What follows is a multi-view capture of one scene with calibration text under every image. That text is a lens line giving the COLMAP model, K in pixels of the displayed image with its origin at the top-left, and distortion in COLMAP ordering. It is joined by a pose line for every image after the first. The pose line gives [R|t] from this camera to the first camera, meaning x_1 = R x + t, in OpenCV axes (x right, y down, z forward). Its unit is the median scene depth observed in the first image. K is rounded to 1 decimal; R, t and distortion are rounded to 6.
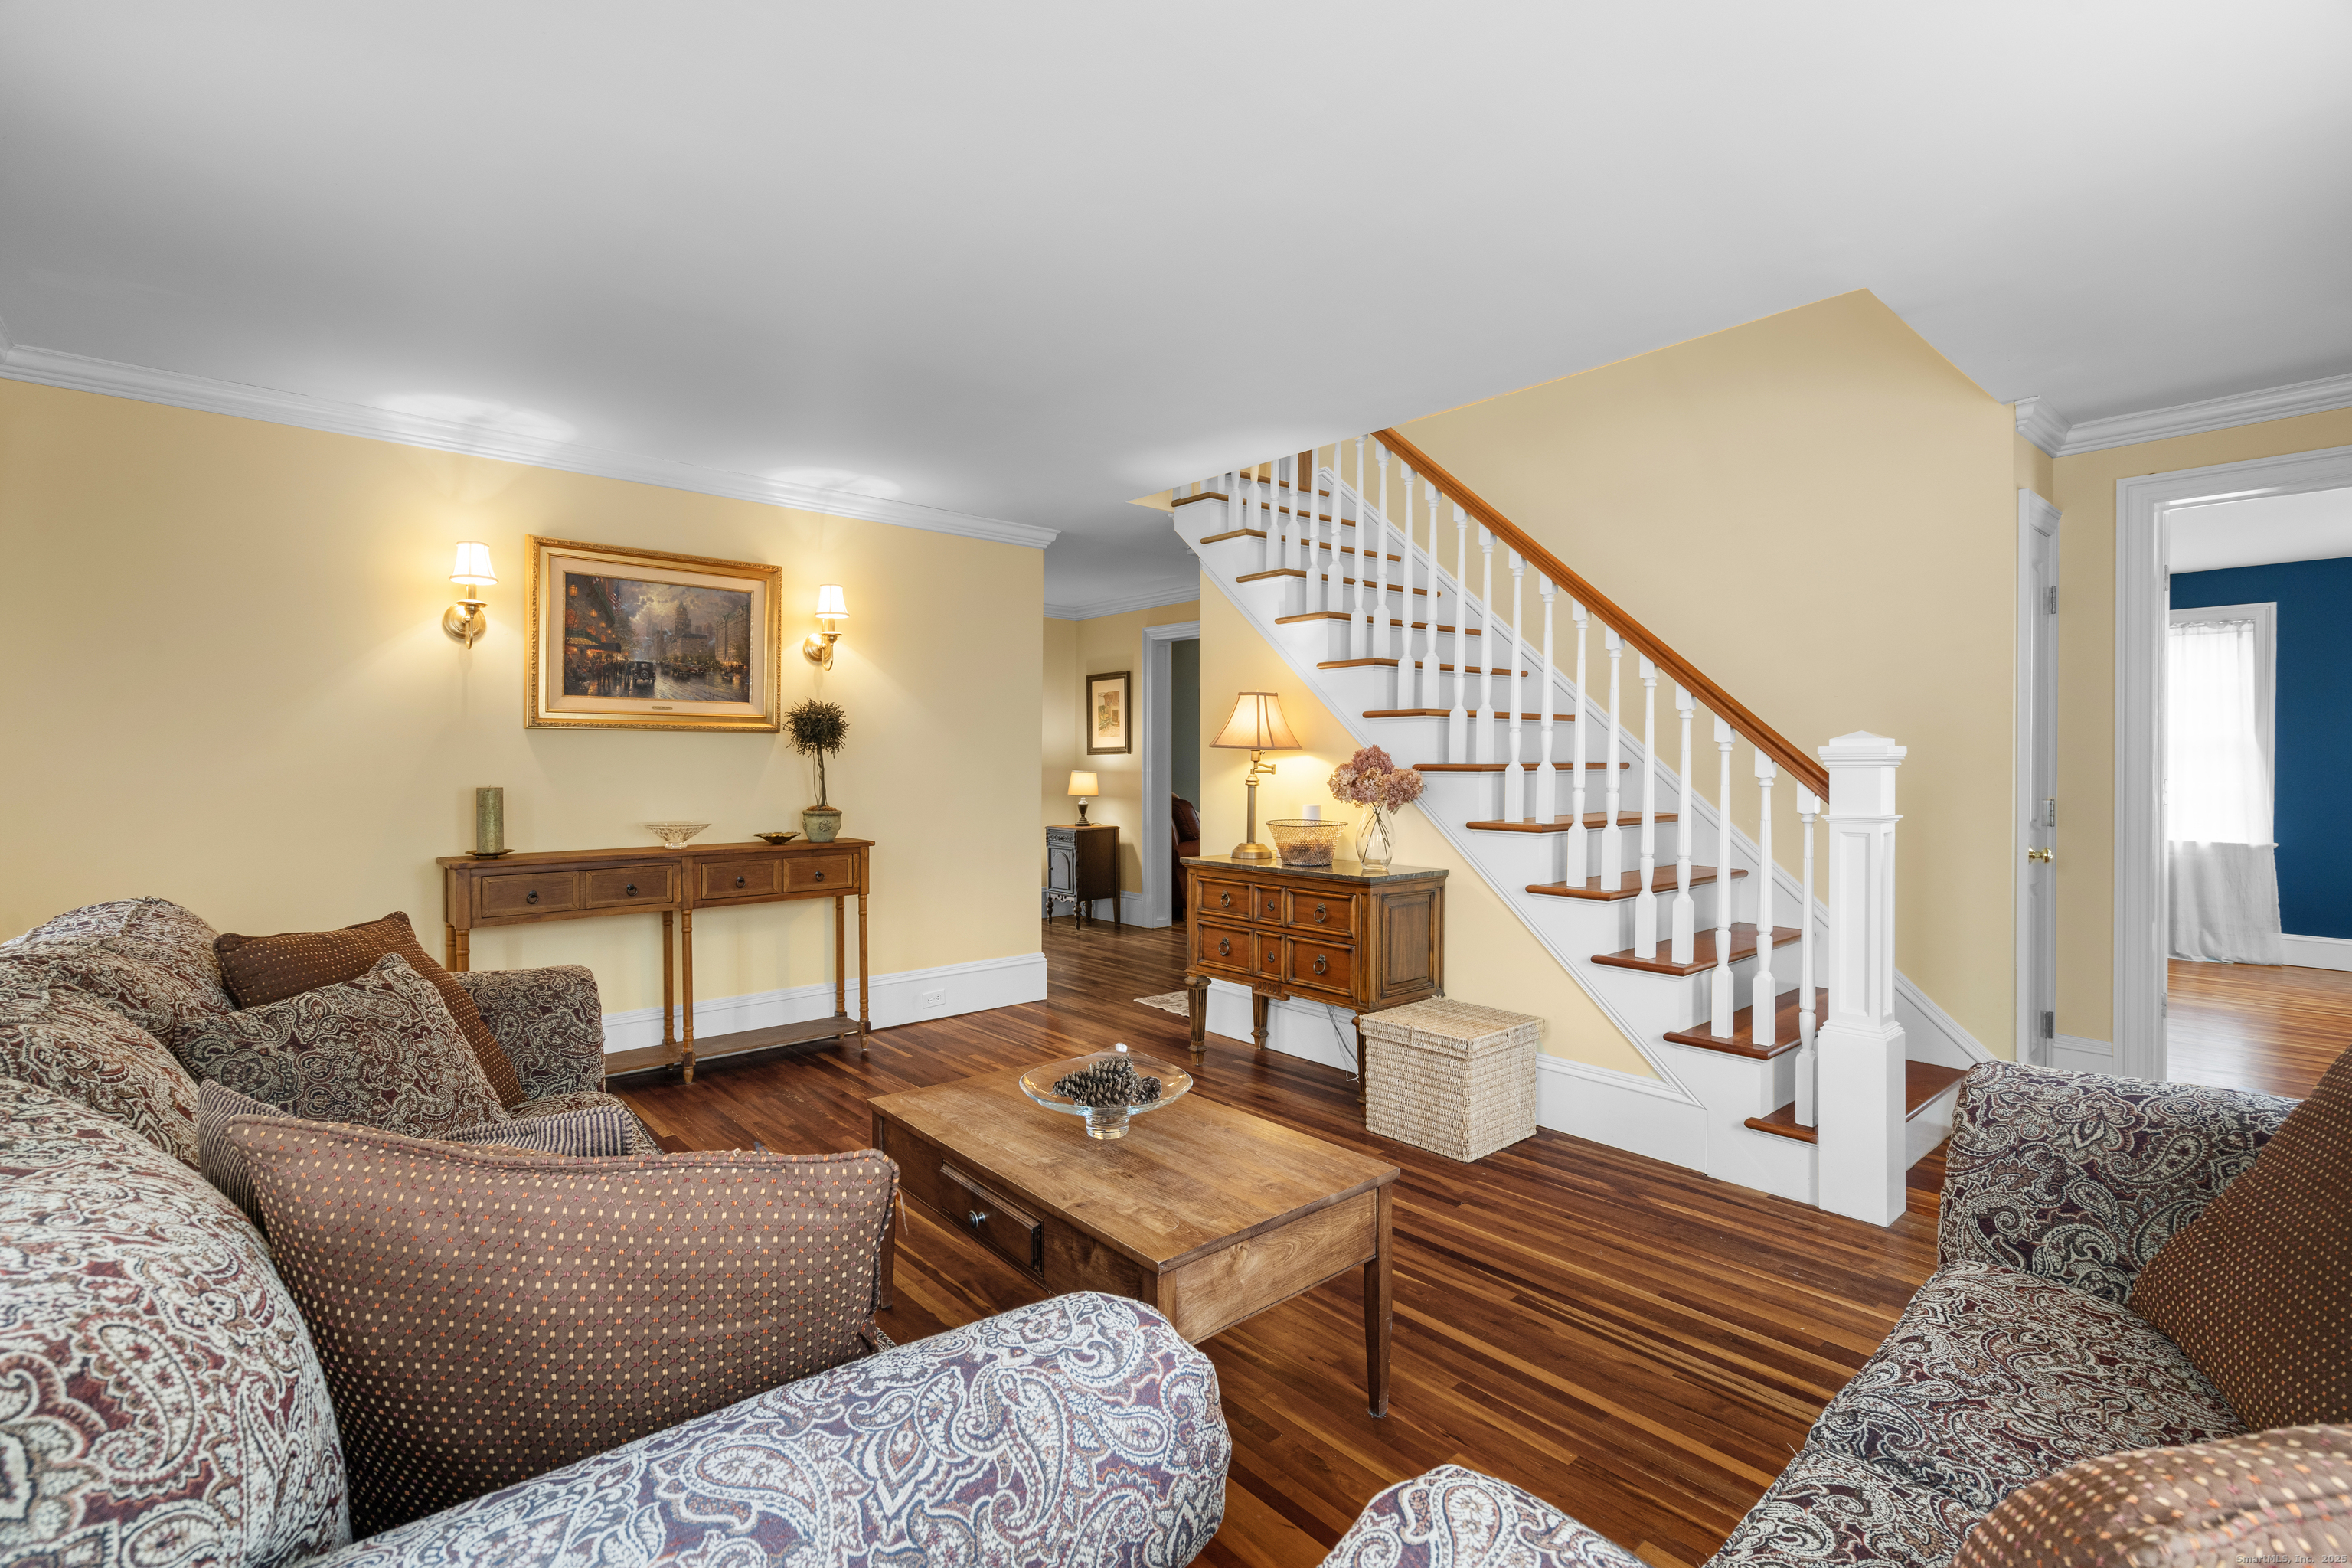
lens RADIAL K [[1068.0, 0, 1174.0], [0, 1068.0, 774.7], [0, 0, 1]] dist [-0.004749, 0.000944]
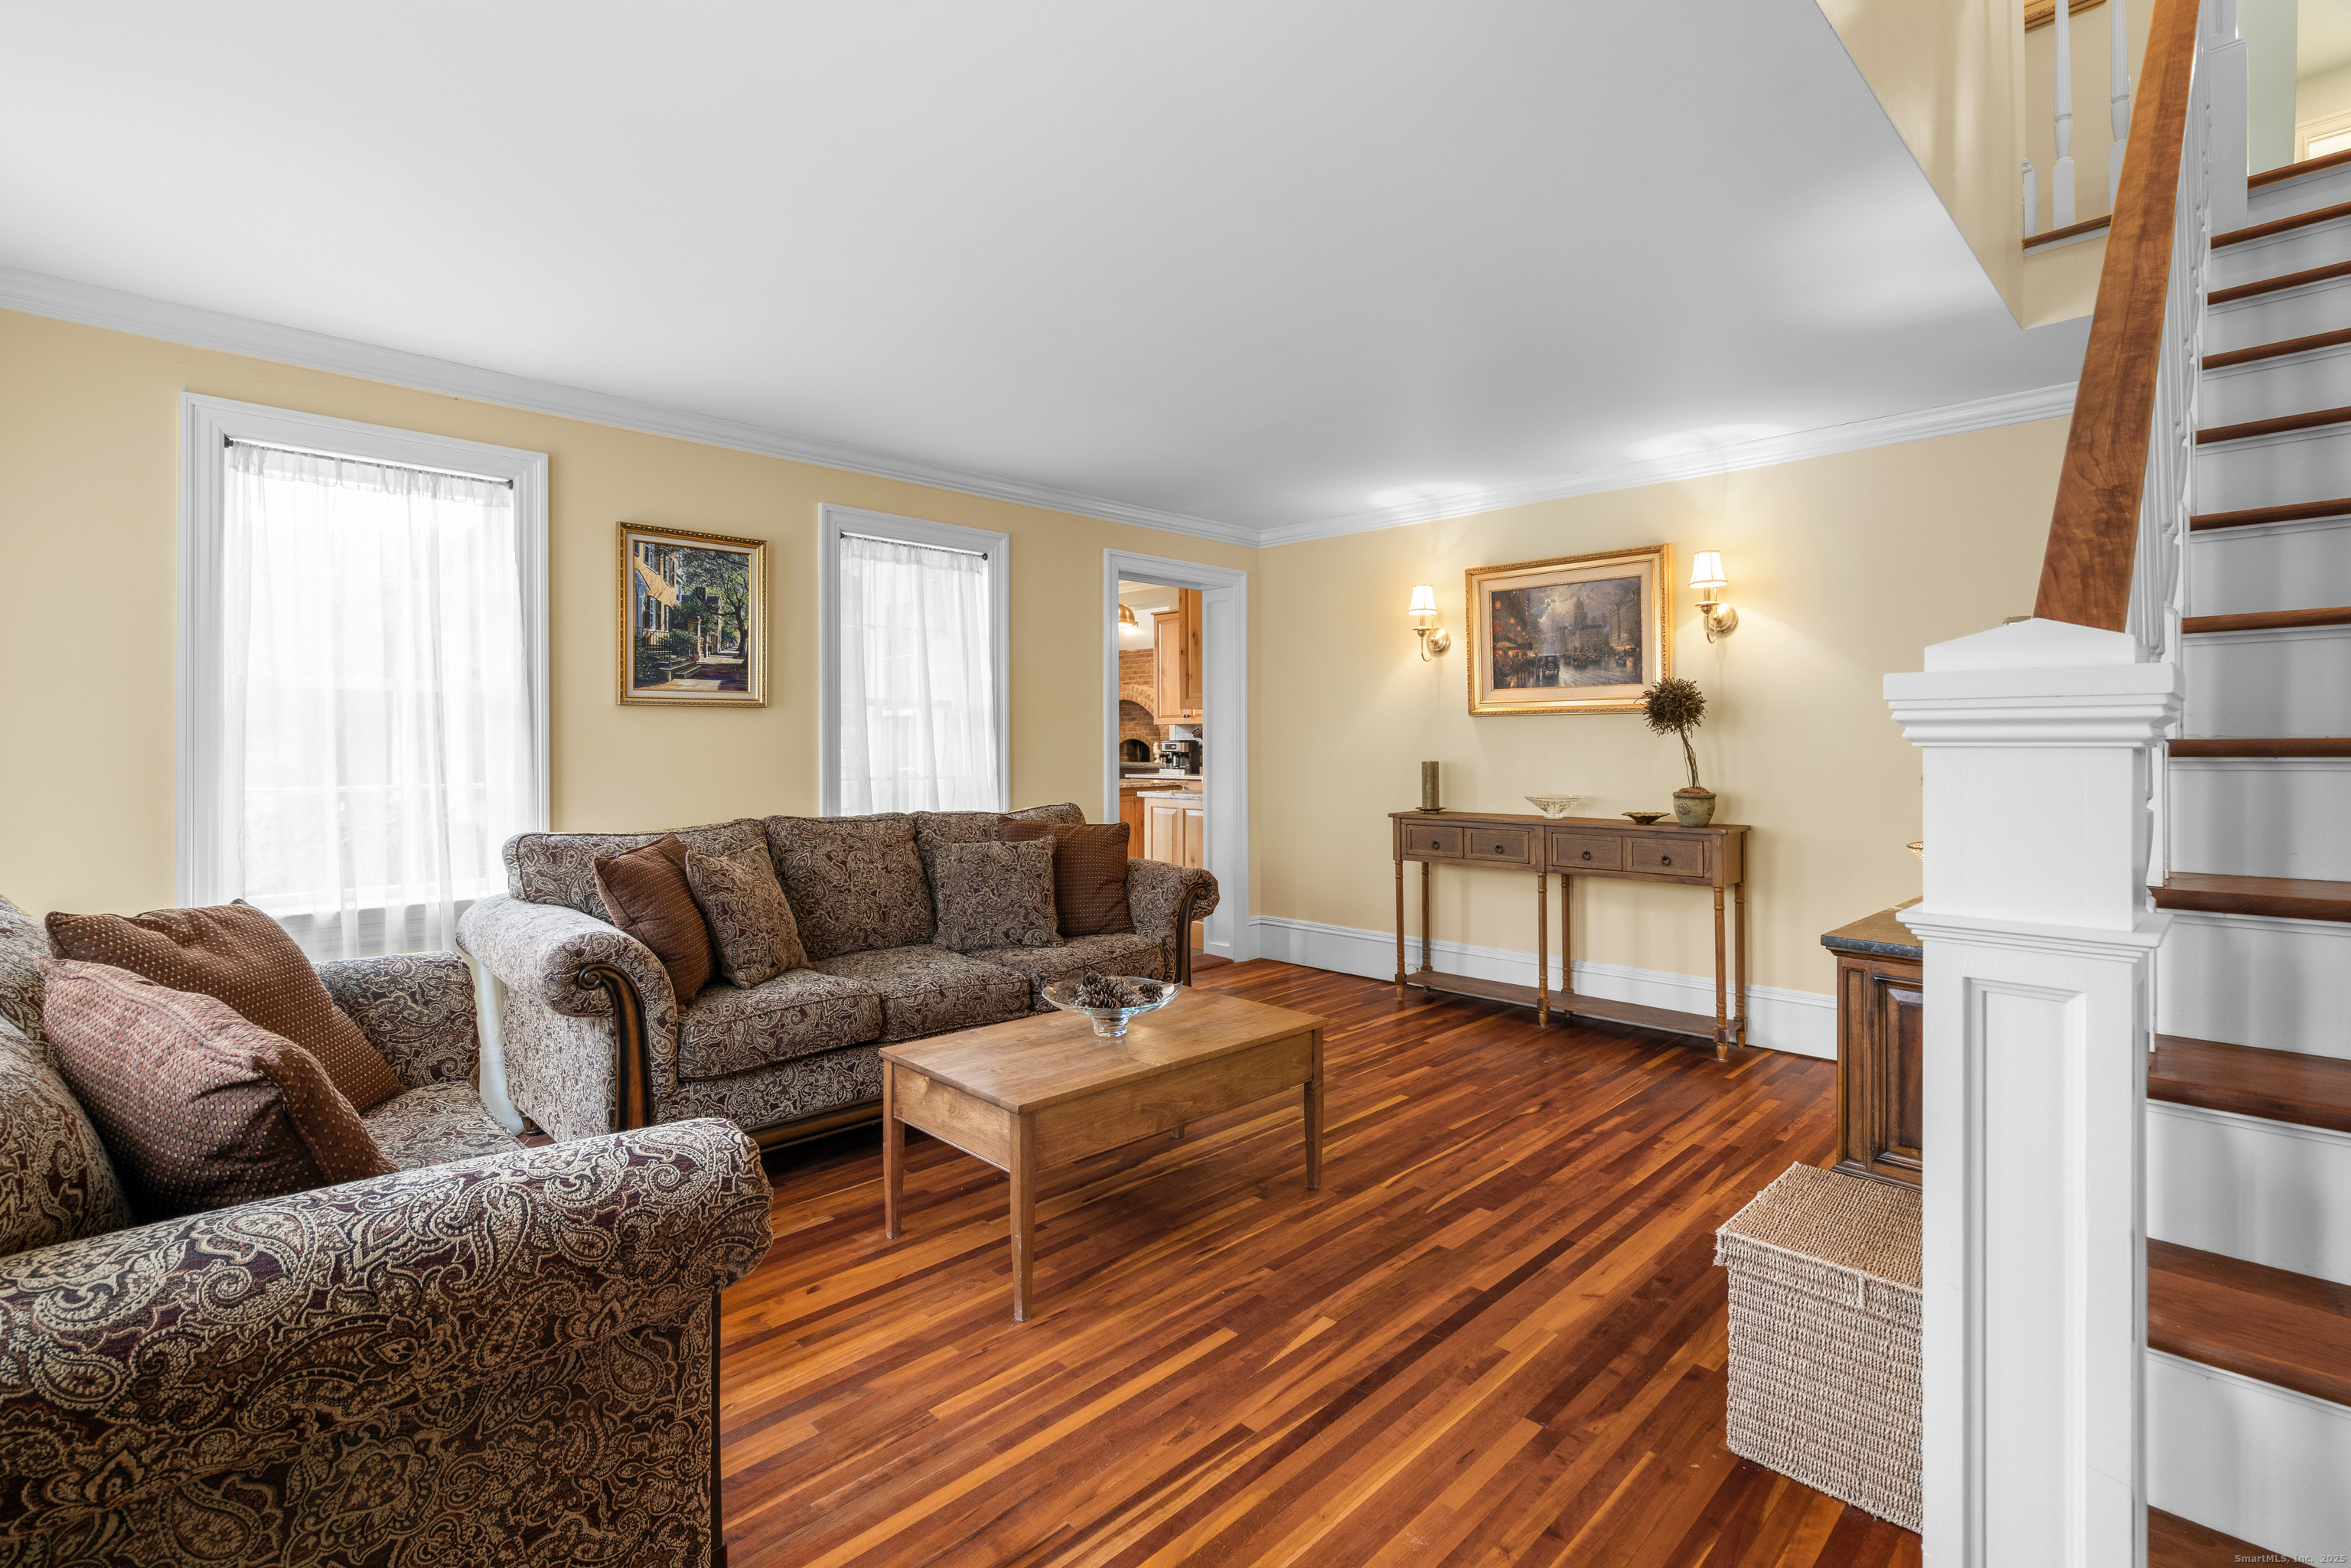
lens RADIAL K [[1067.5, 0, 1157.1], [0, 1067.5, 748.1], [0, 0, 1]] dist [-0.004749, 0.000944]
pose [[0.057794, 0.002959, -0.998324, 0.628919], [-0.004356, 0.999987, 0.002712, -0.007027], [0.998319, 0.004192, 0.057806, 0.507365]]
